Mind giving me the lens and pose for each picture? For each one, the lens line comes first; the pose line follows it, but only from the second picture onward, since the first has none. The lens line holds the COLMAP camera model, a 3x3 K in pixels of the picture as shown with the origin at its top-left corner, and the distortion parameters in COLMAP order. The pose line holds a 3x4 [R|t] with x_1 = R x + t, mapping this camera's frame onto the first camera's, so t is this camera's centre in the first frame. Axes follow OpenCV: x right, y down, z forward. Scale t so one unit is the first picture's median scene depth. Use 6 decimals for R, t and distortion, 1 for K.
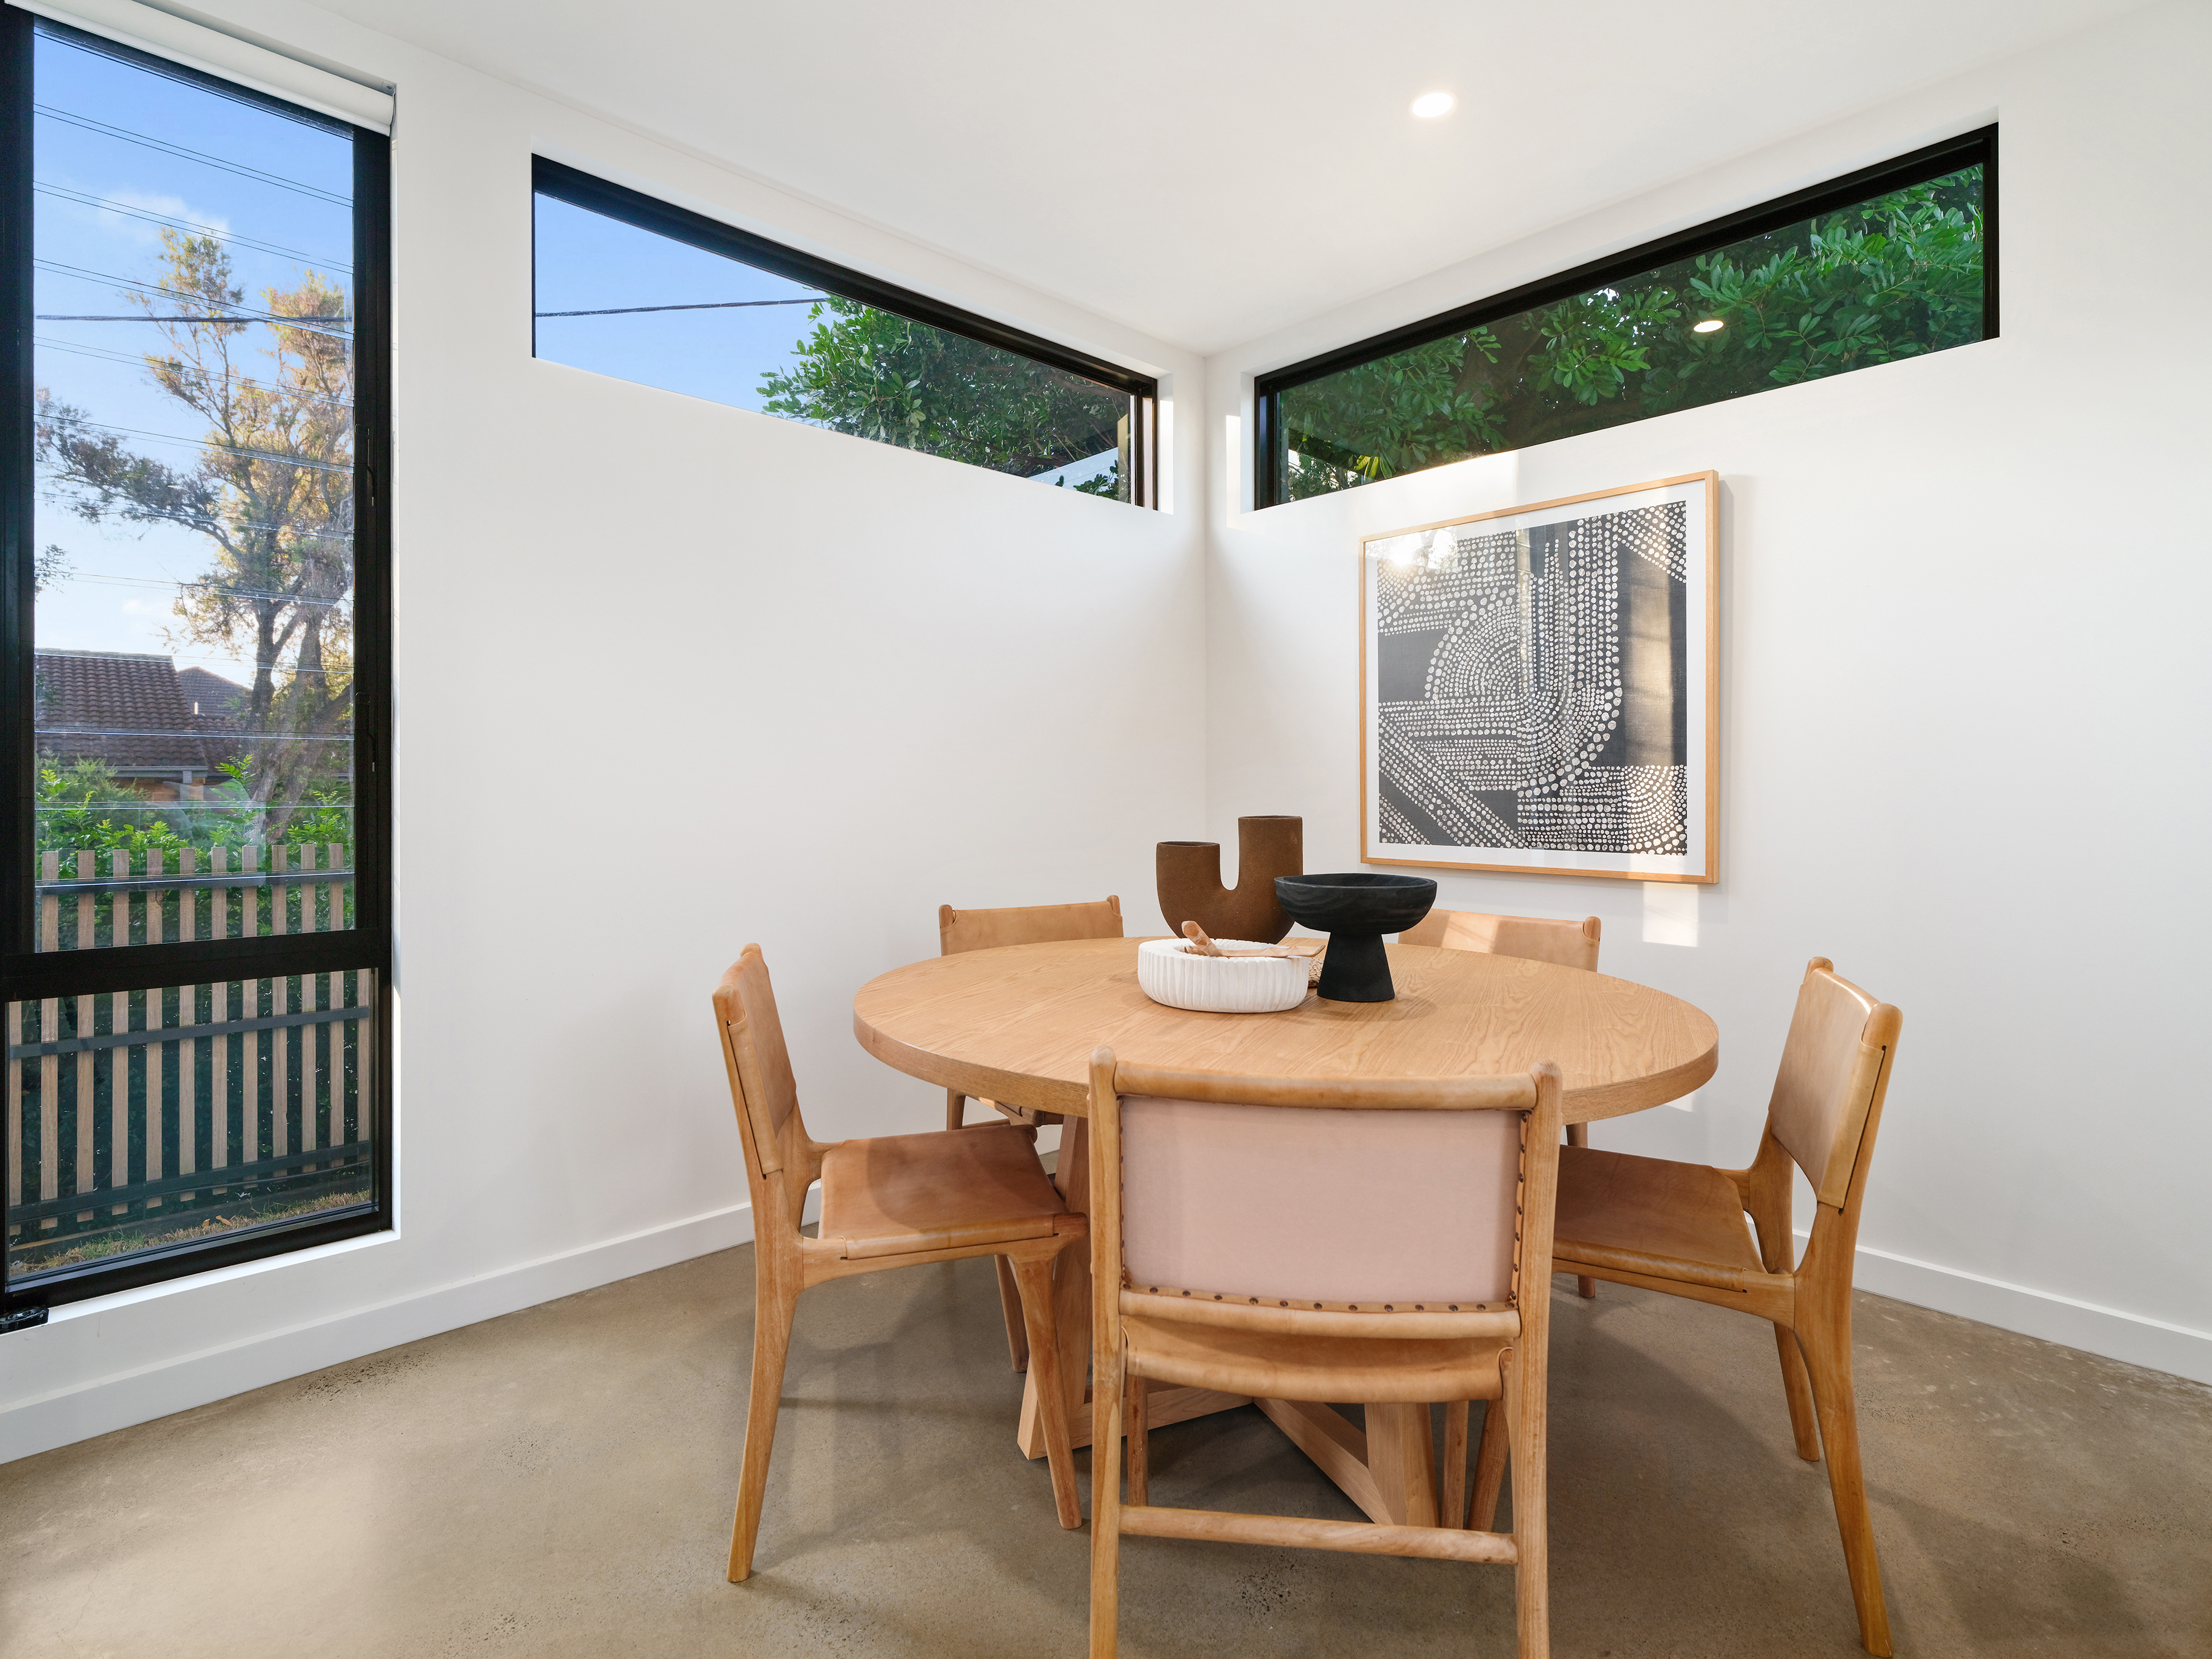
lens RADIAL K [[1130.6, 0, 1129.6], [0, 1130.6, 816.7], [0, 0, 1]] dist [0.026581, 0.000185]
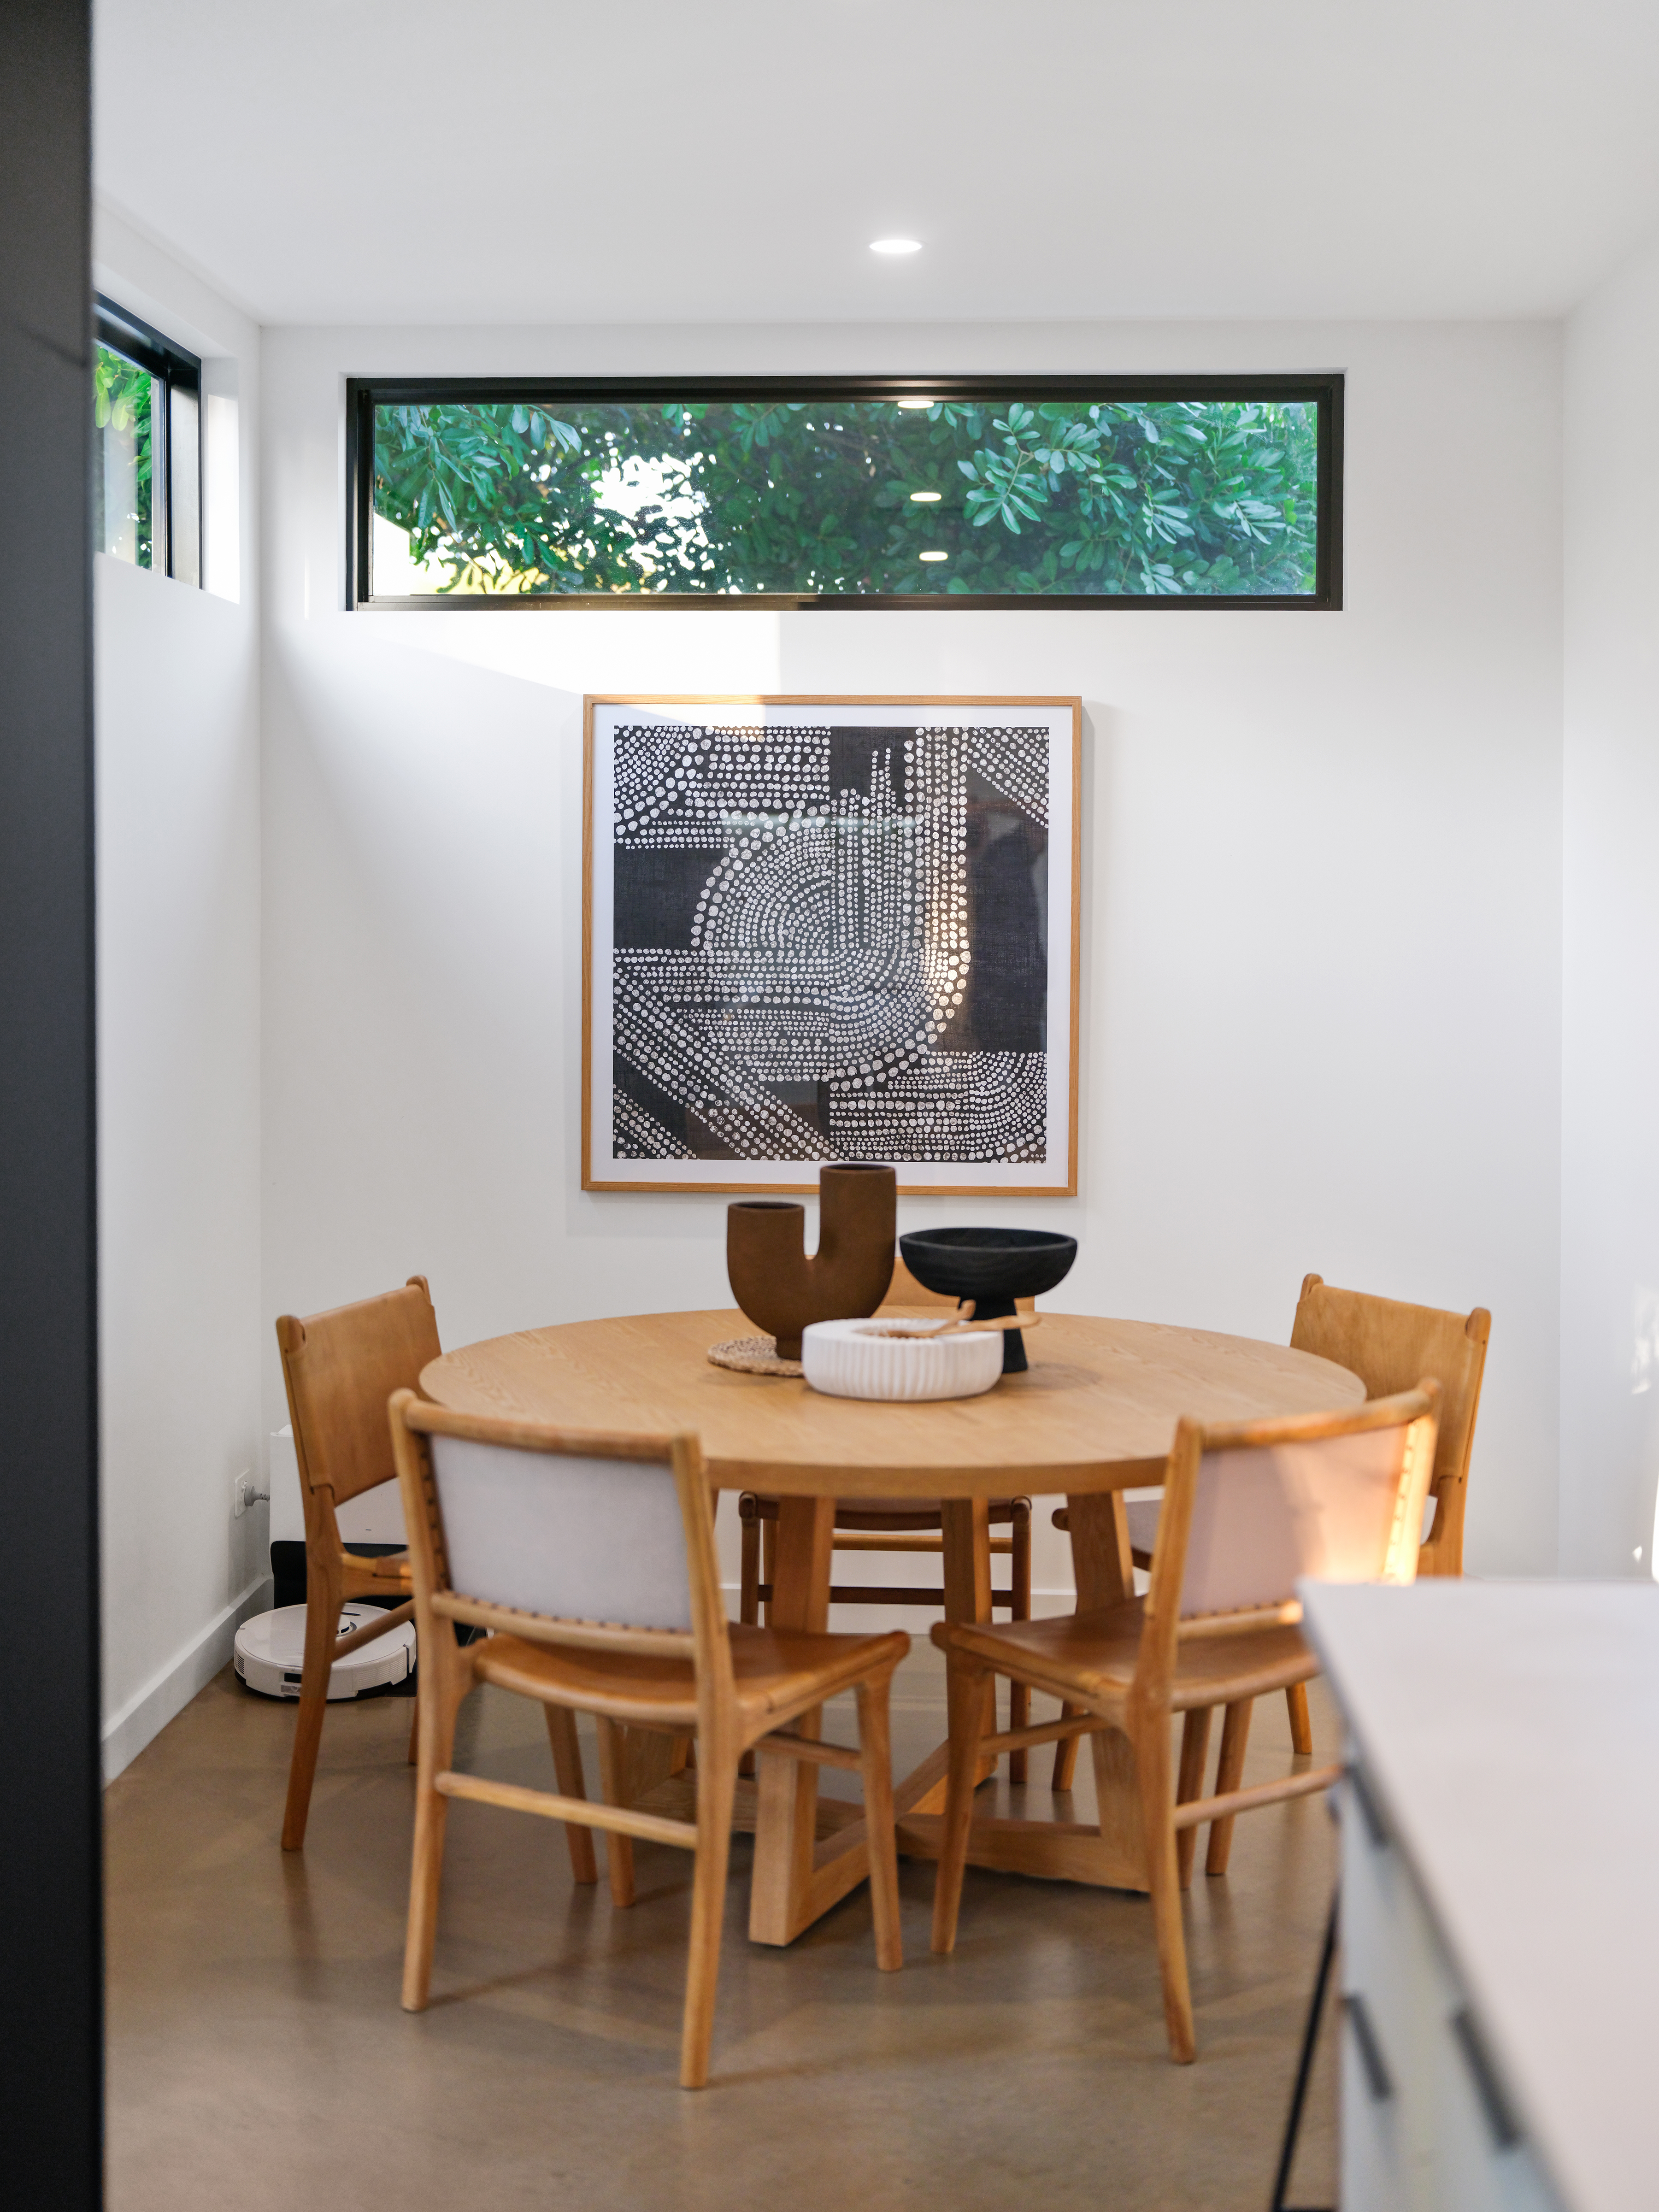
lens RADIAL K [[3046.7, 0, 838.2], [0, 3046.7, 1104.8], [0, 0, 1]] dist [-0.005311, 0.000000]
pose [[0.708815, -0.050392, 0.703593, -1.079031], [0.007861, 0.997947, 0.063554, -0.138601], [-0.705351, -0.039517, 0.707756, -0.408997]]
